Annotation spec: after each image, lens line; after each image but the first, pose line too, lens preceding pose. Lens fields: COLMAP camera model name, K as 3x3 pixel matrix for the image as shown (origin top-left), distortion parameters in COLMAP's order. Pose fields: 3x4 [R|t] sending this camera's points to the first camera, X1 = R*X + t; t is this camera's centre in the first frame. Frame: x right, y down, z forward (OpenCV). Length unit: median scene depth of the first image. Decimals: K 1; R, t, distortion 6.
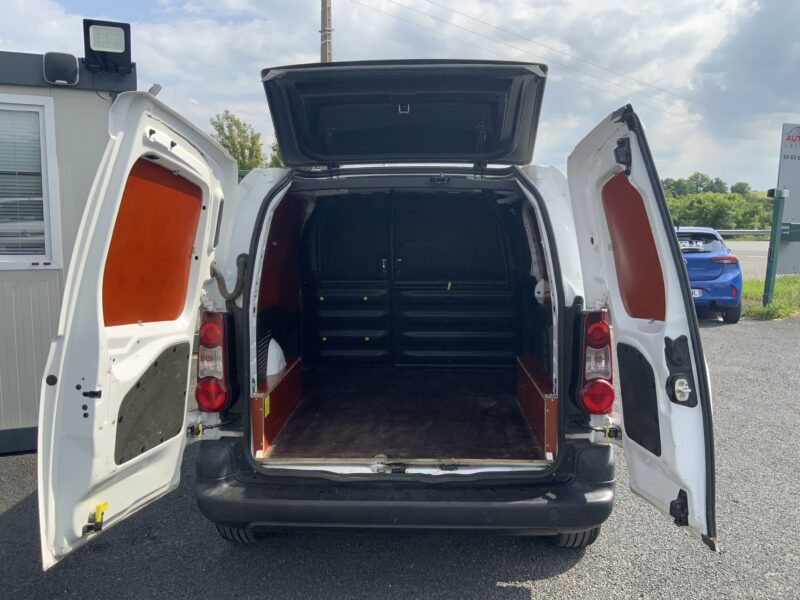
lens RADIAL K [[666.2, 0, 400.0], [0, 666.2, 300.0], [0, 0, 1]] dist [0.060667, -0.099024]
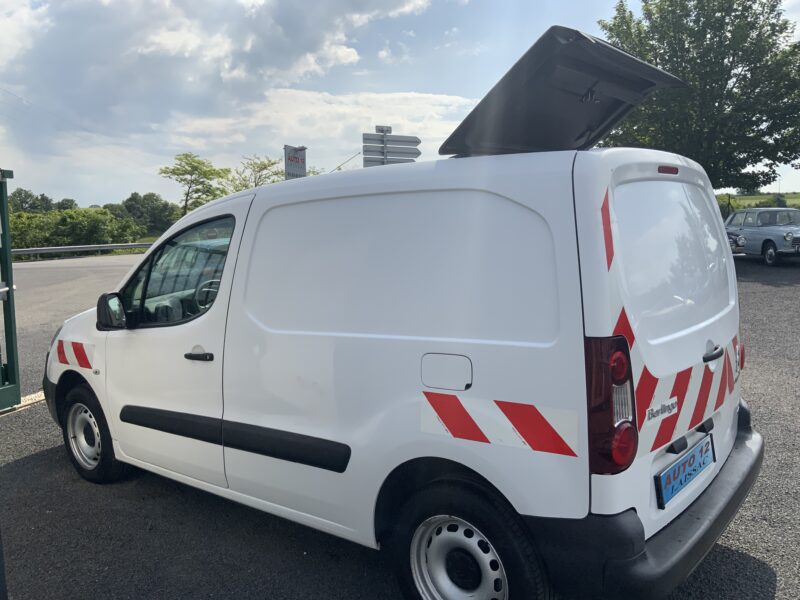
lens RADIAL K [[666.2, 0, 400.0], [0, 666.2, 300.0], [0, 0, 1]] dist [0.060667, -0.099024]
pose [[0.601165, -0.111190, 0.791352, -0.904395], [0.130379, 0.990651, 0.040148, -0.074640], [-0.788418, 0.079040, 0.610041, 0.643889]]
